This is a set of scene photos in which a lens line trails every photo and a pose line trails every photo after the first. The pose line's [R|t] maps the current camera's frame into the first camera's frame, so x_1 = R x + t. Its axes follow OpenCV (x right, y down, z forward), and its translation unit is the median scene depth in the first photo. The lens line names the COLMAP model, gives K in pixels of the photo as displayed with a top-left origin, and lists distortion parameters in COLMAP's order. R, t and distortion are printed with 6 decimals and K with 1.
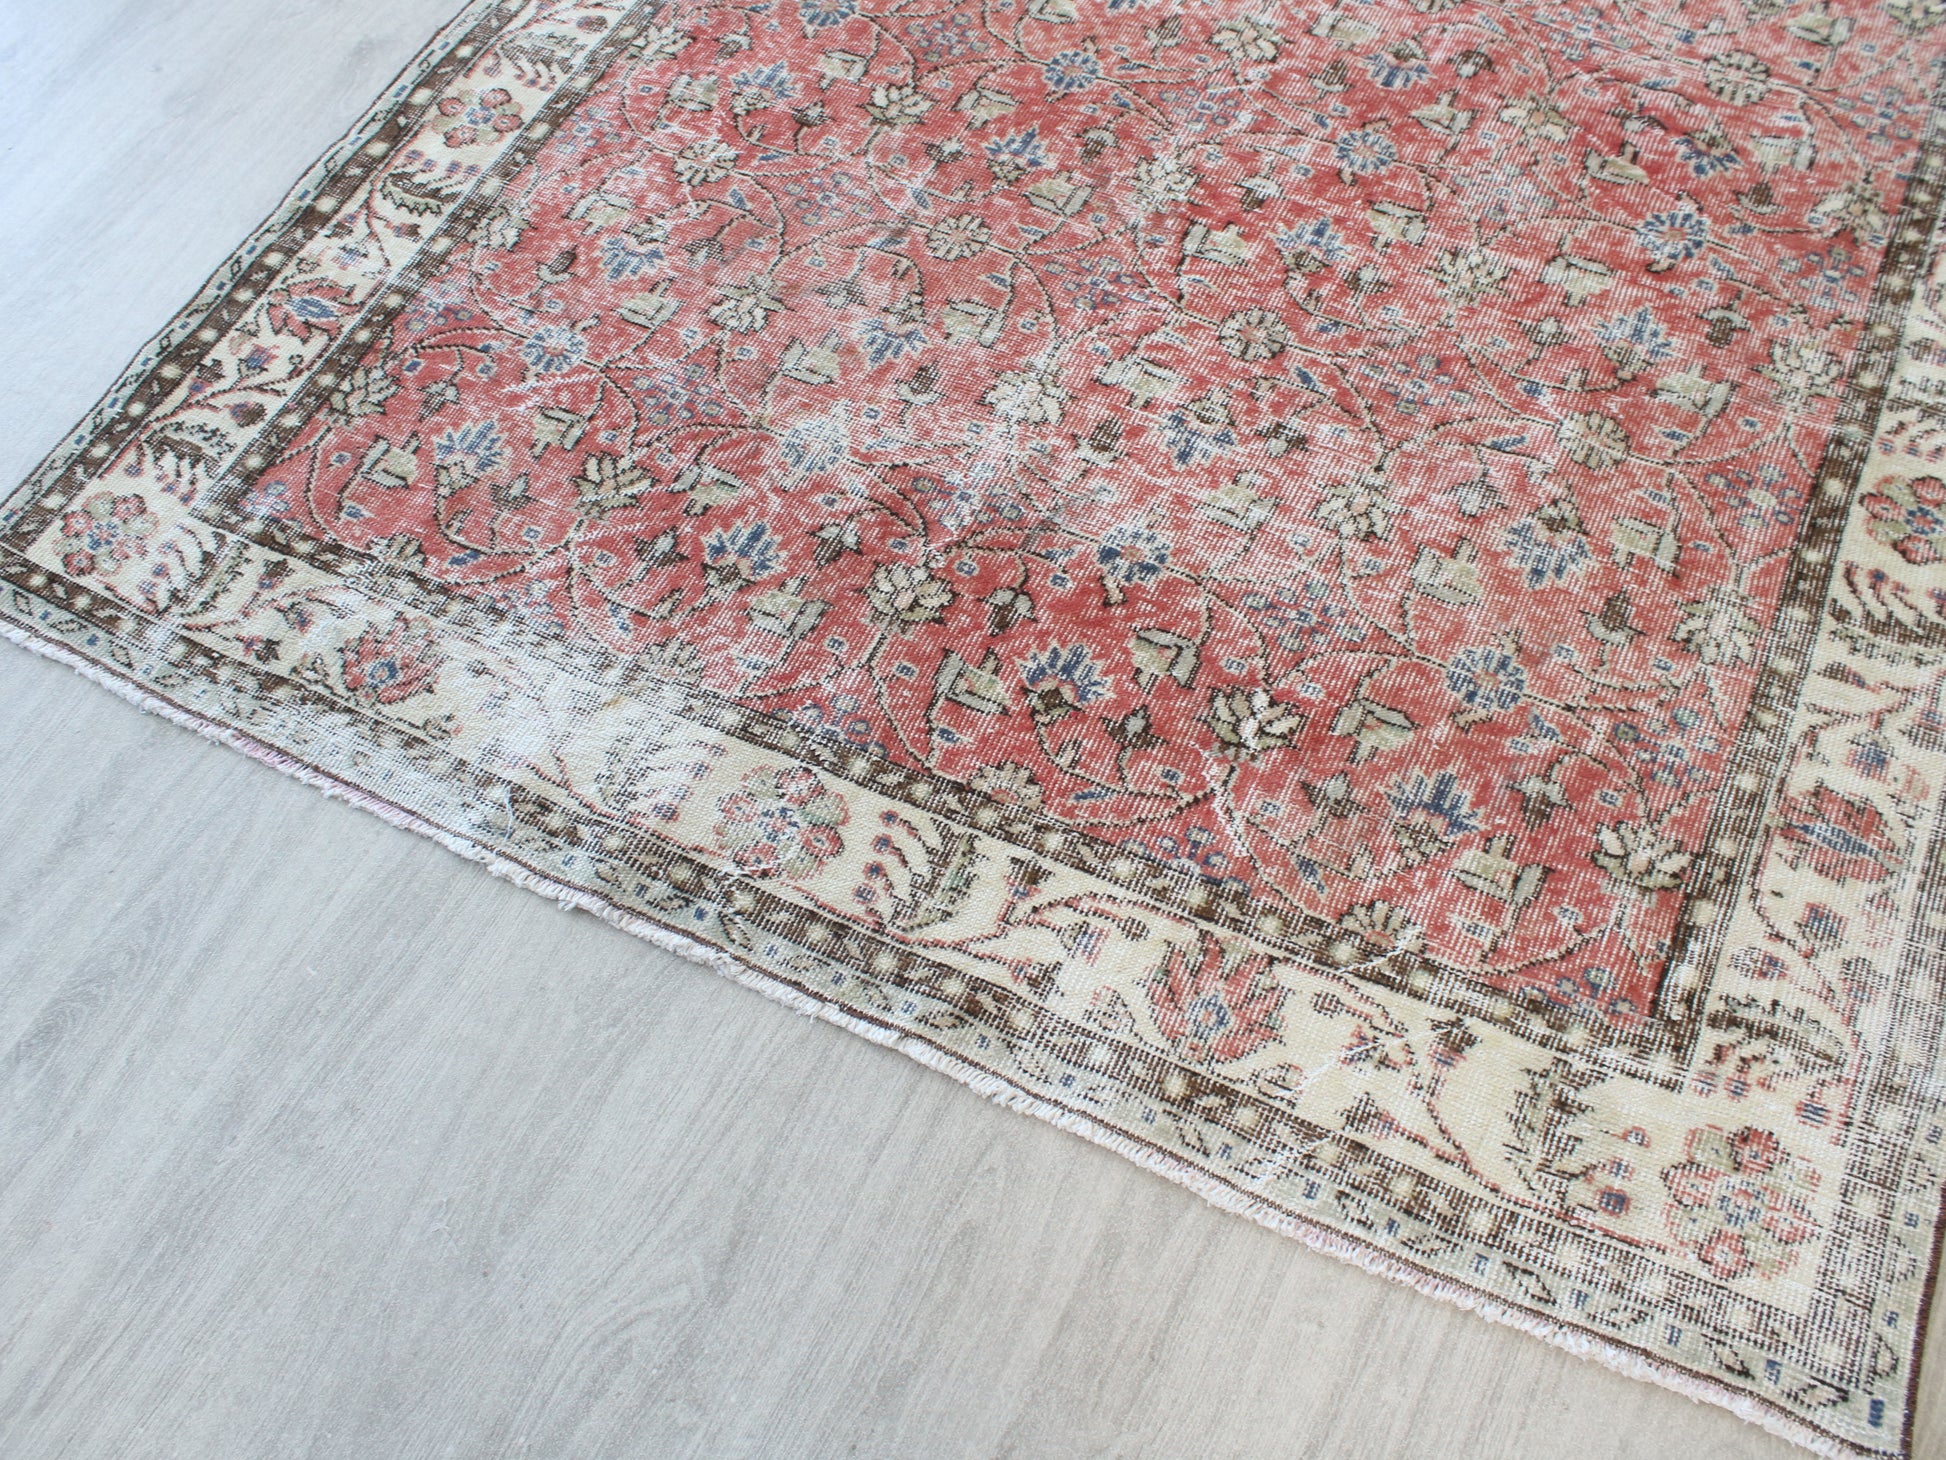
lens RADIAL K [[1846.5, 0, 985.6], [0, 1846.5, 710.9], [0, 0, 1]] dist [-0.169661, 0.156096]
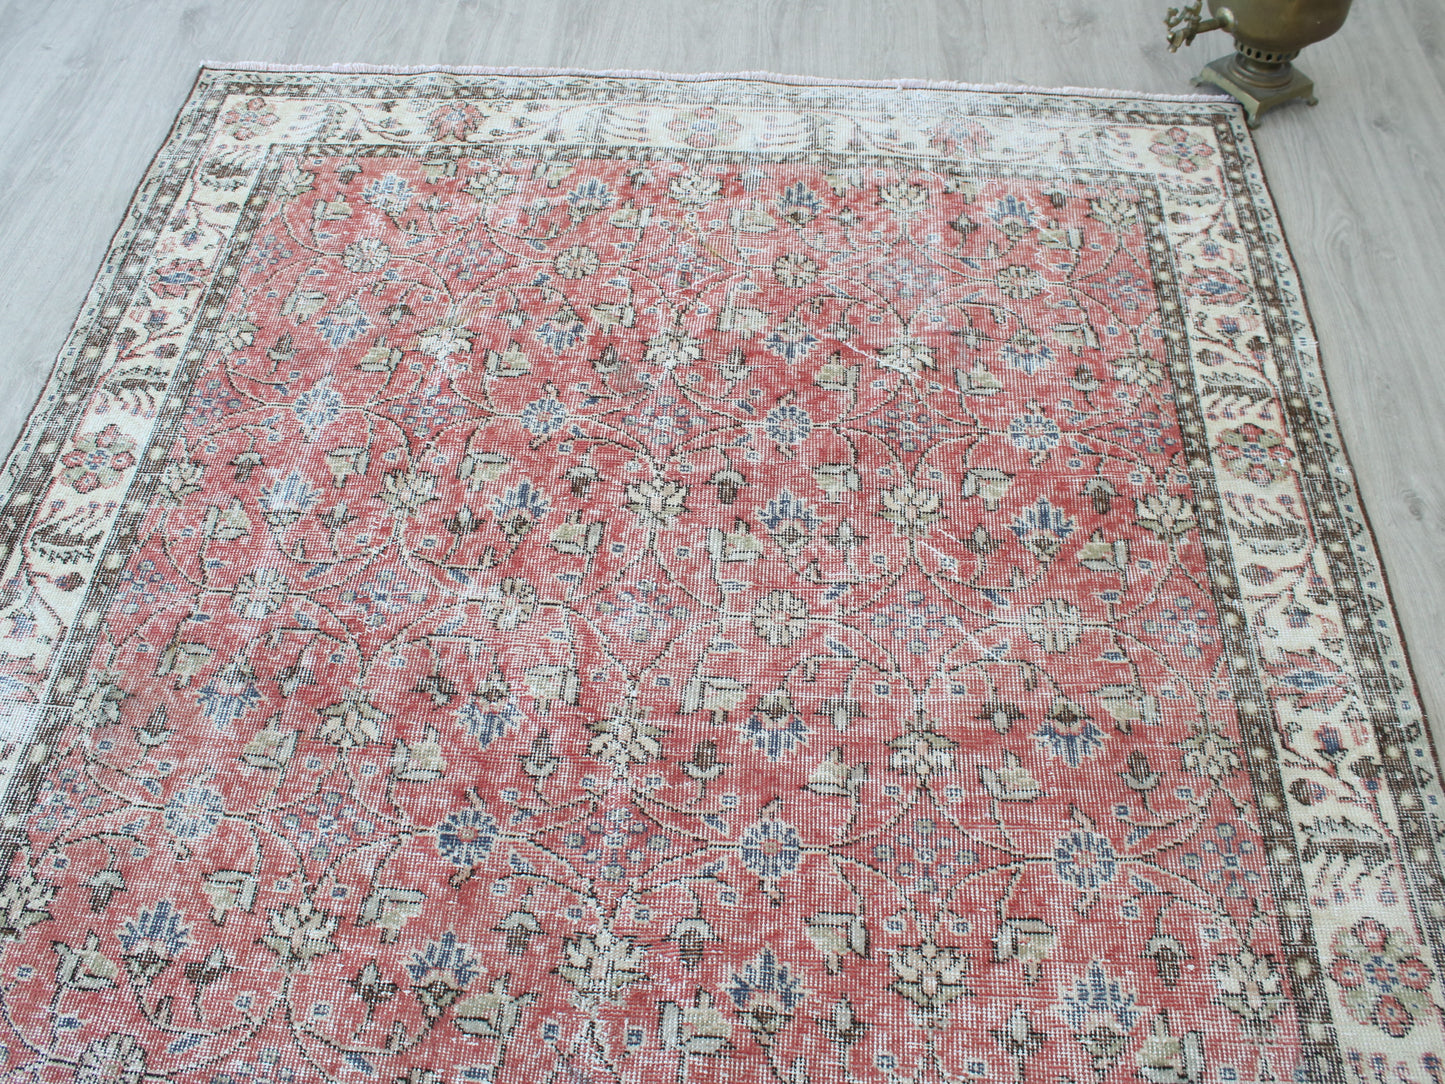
lens RADIAL K [[1371.1, 0, 731.8], [0, 1371.1, 527.8], [0, 0, 1]] dist [-0.169661, 0.156096]
pose [[0.919385, -0.253506, 0.300777, 0.150242], [0.291026, 0.952794, -0.086528, -0.721174], [-0.264643, 0.167086, 0.949761, 0.423459]]
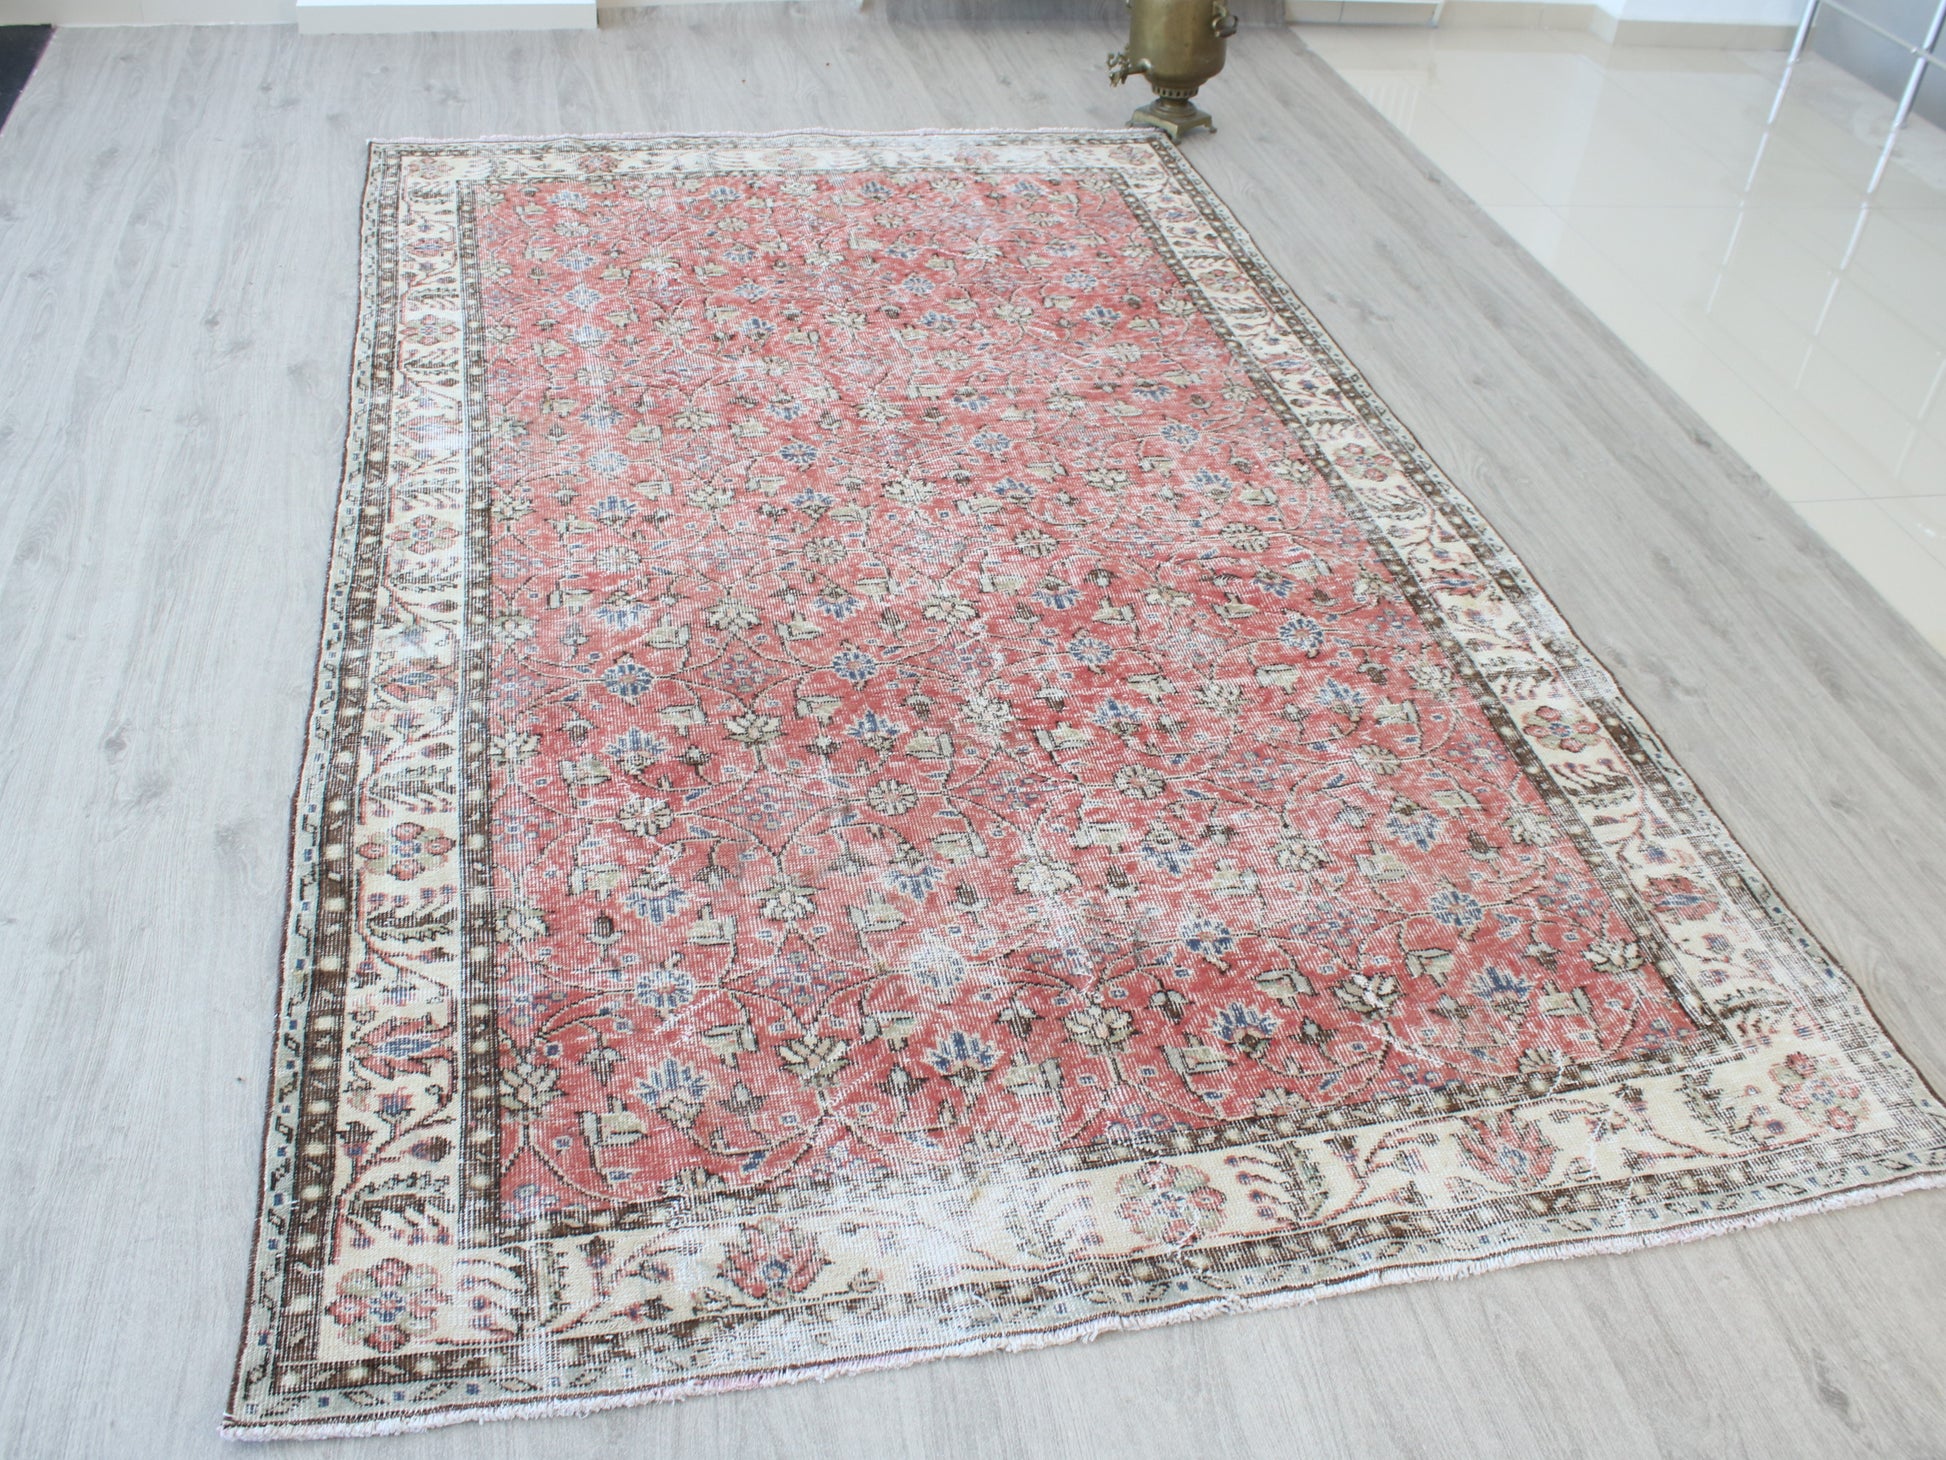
lens RADIAL K [[1846.5, 0, 985.6], [0, 1846.5, 710.9], [0, 0, 1]] dist [-0.169661, 0.156096]
pose [[0.764247, -0.276604, 0.582595, -0.727182], [0.462605, 0.864542, -0.196377, -0.036948], [-0.449360, 0.419591, 0.788682, -0.043437]]
